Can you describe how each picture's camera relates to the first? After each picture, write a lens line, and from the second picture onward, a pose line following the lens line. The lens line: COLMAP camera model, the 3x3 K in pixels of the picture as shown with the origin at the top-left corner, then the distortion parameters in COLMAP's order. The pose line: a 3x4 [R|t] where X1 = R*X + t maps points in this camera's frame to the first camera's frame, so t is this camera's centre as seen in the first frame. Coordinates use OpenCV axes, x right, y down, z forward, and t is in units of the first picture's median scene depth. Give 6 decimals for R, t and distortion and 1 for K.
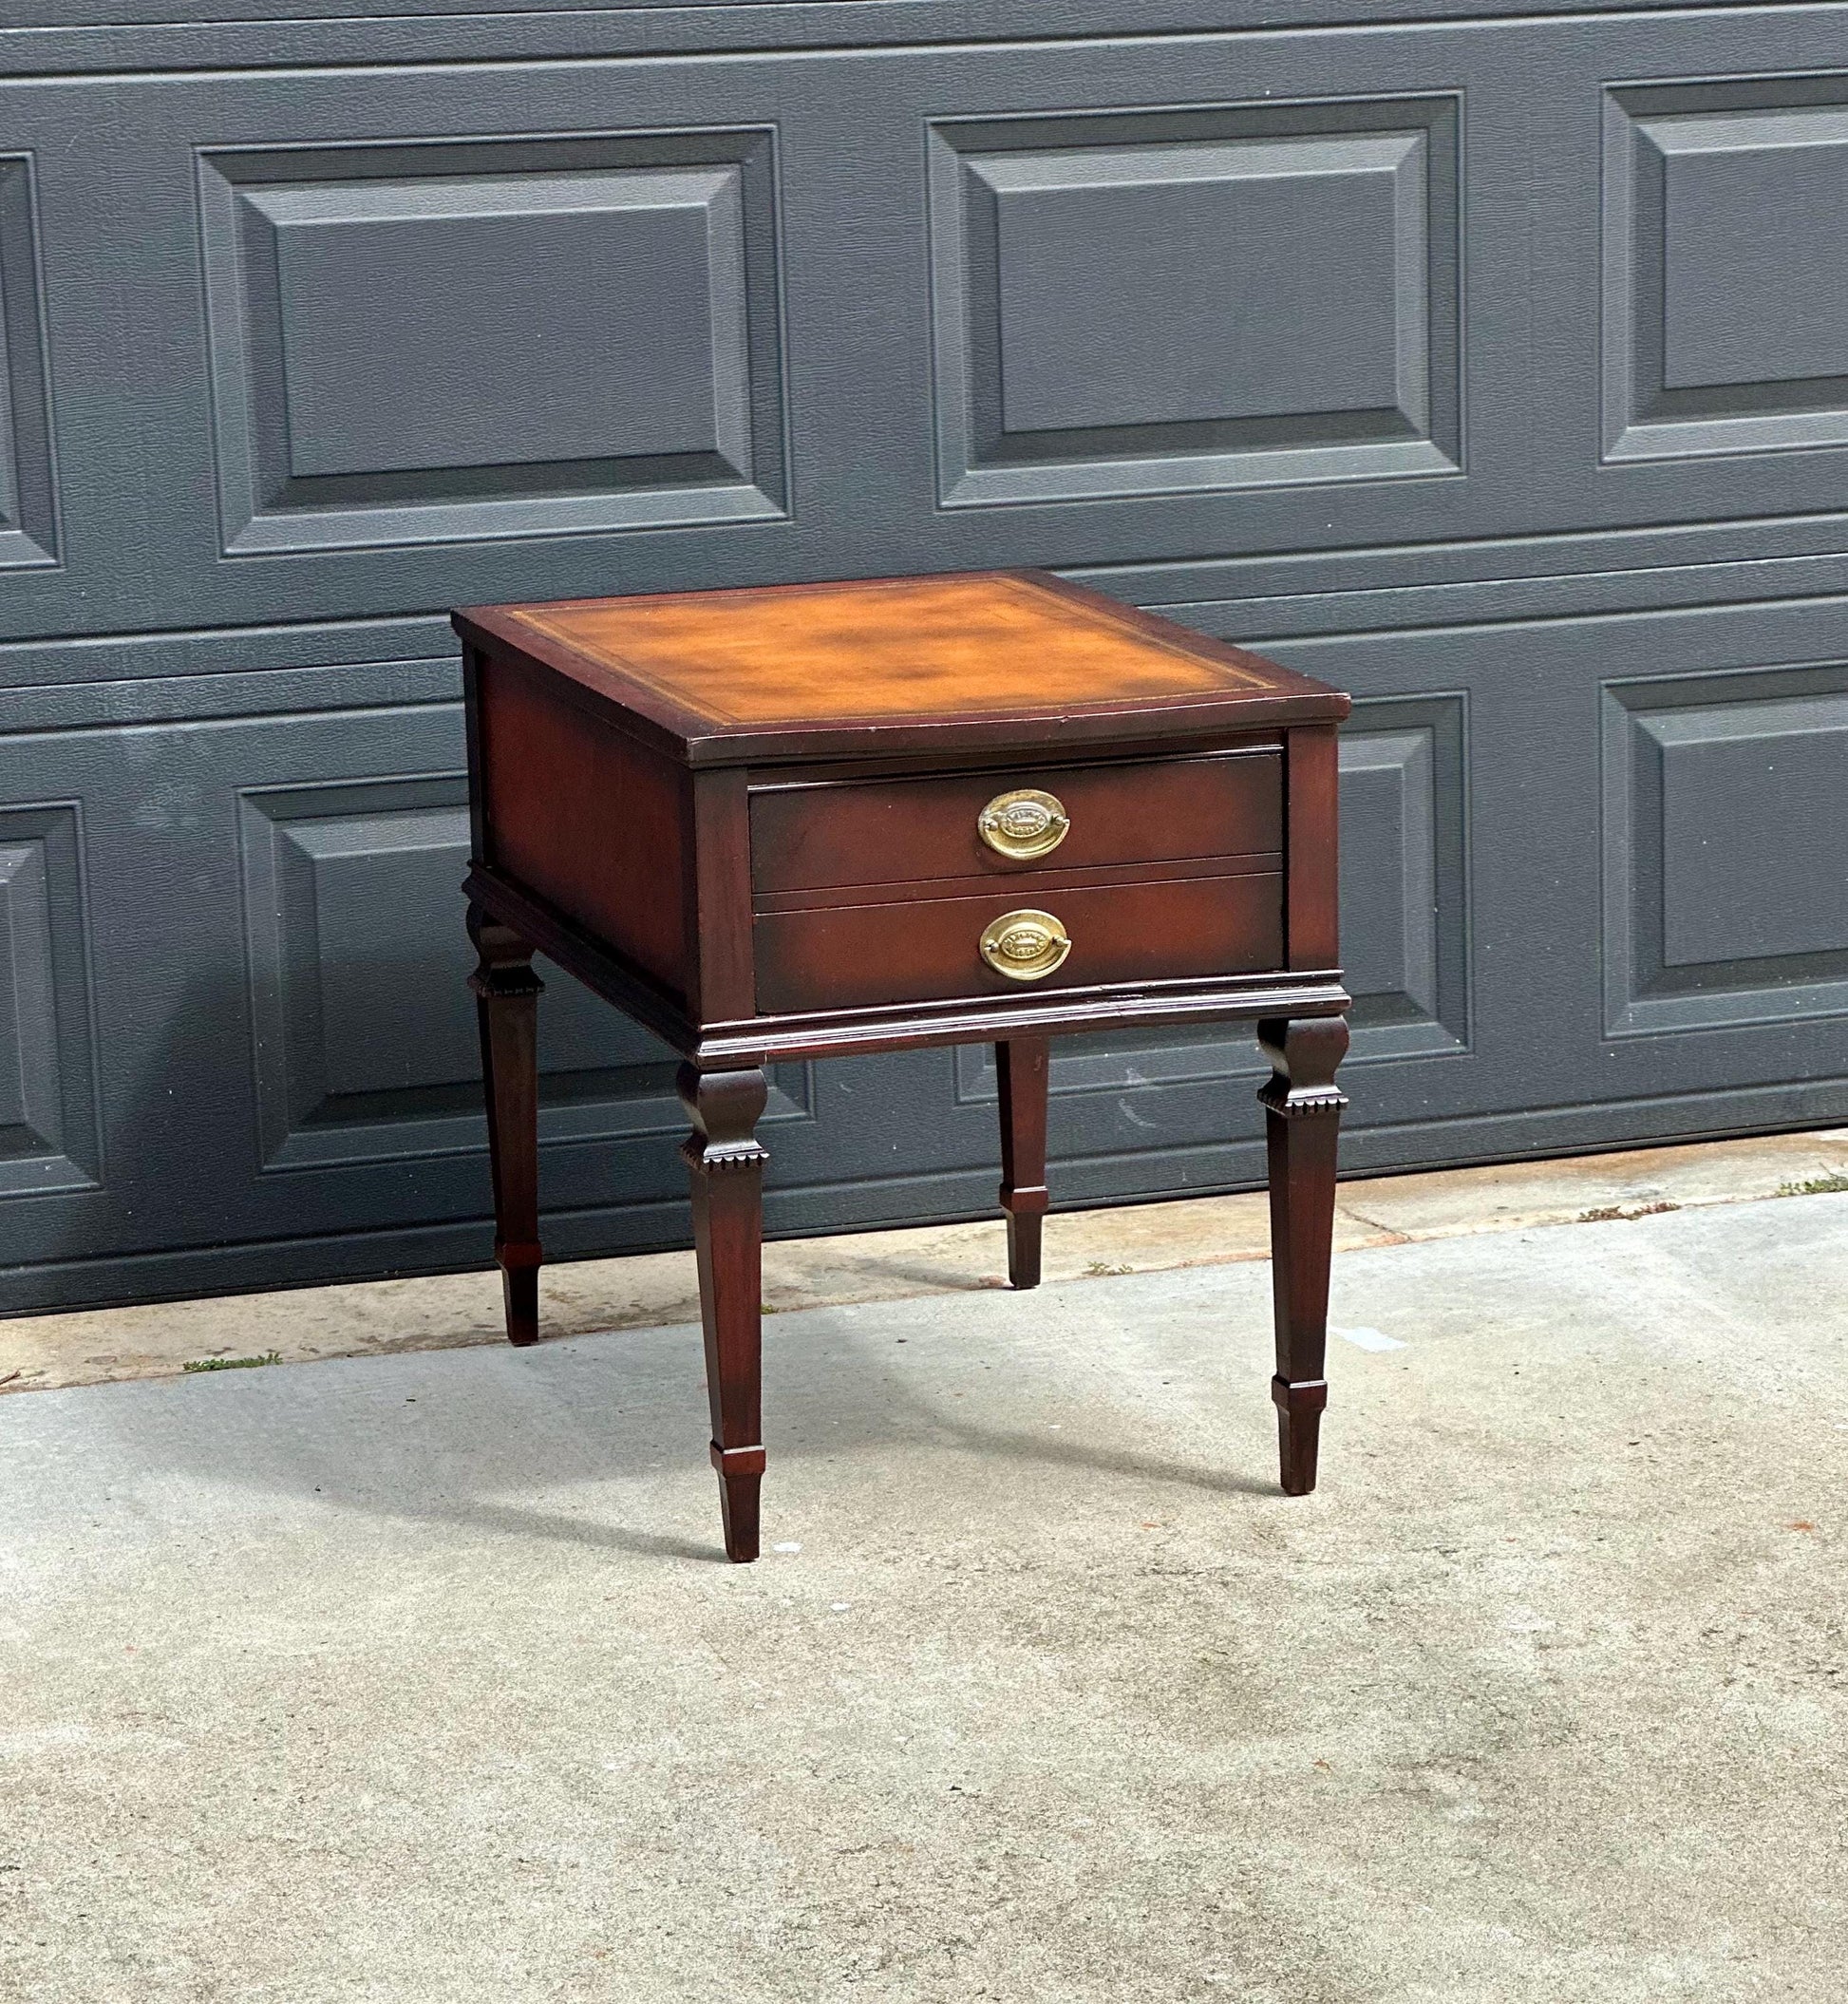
lens RADIAL K [[5672.3, 0, 933.8], [0, 5672.3, 1135.0], [0, 0, 1]] dist [0.198568, 0.000000]
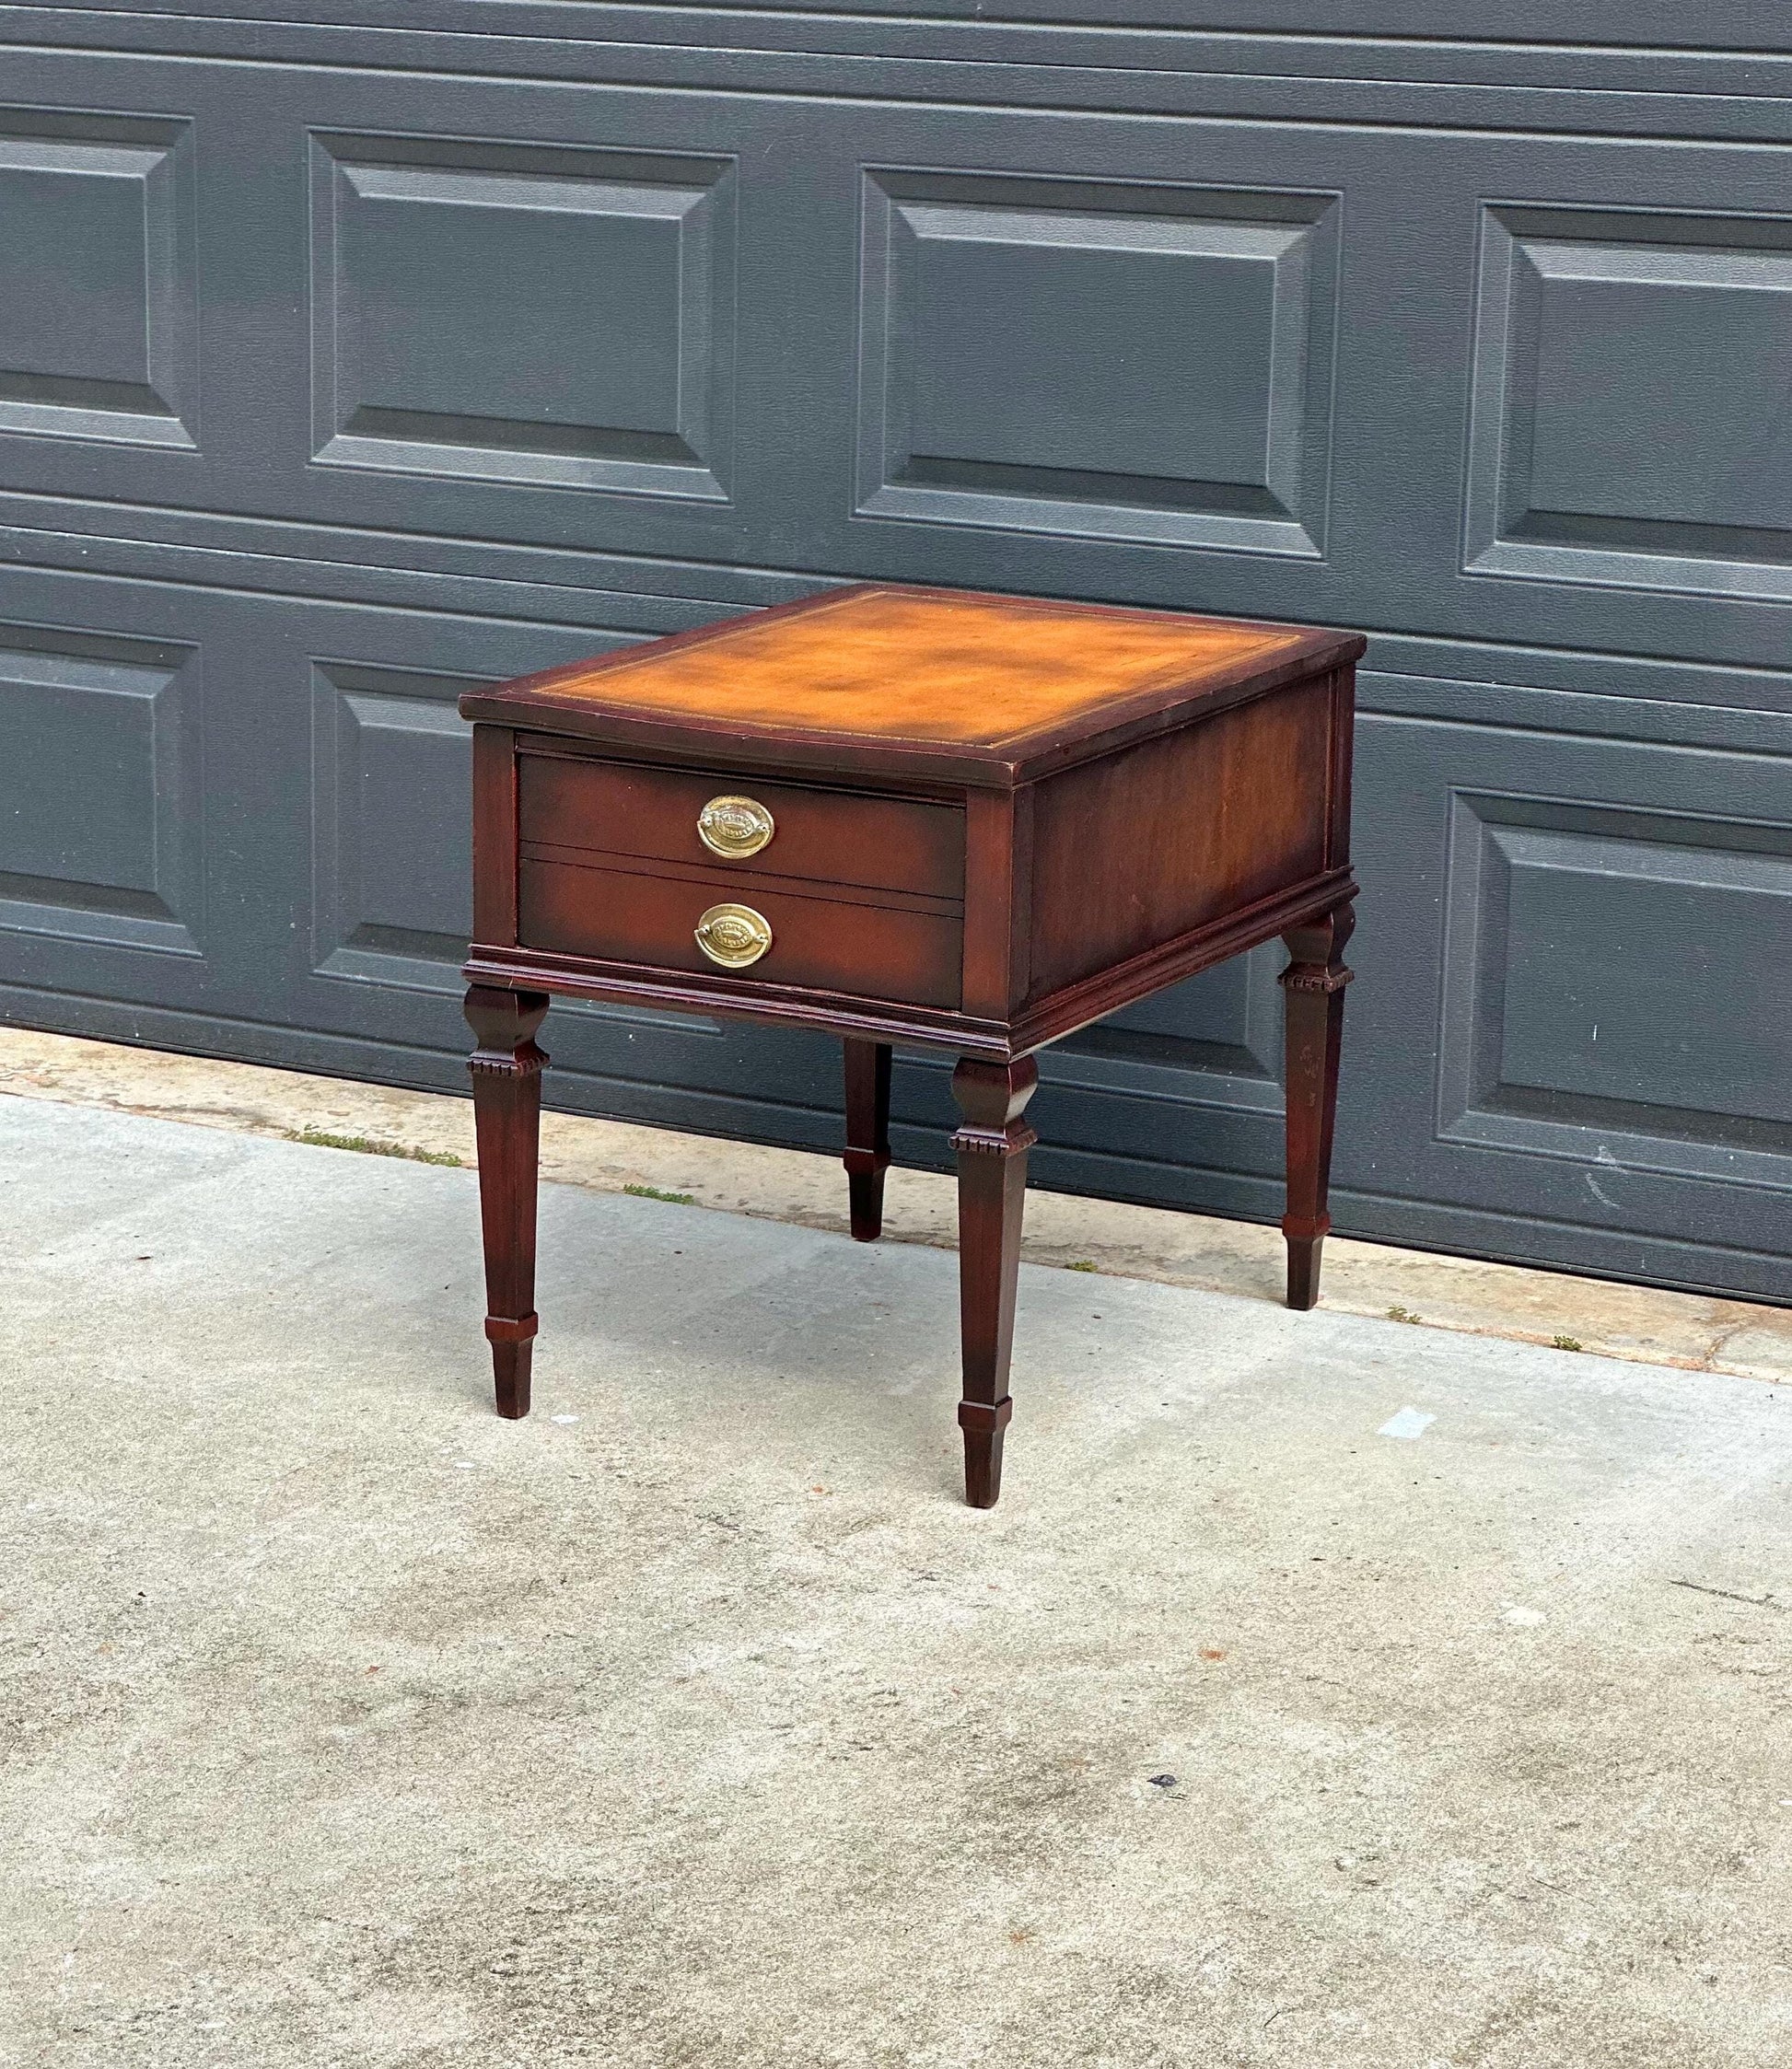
lens RADIAL K [[5403.9, 0, 904.8], [0, 5403.9, 1050.2], [0, 0, 1]] dist [0.192298, 0.000000]
pose [[0.689253, 0.208404, -0.693901, 0.663414], [-0.203509, 0.974868, 0.090643, -0.097644], [0.695352, 0.078739, 0.714343, 0.234685]]
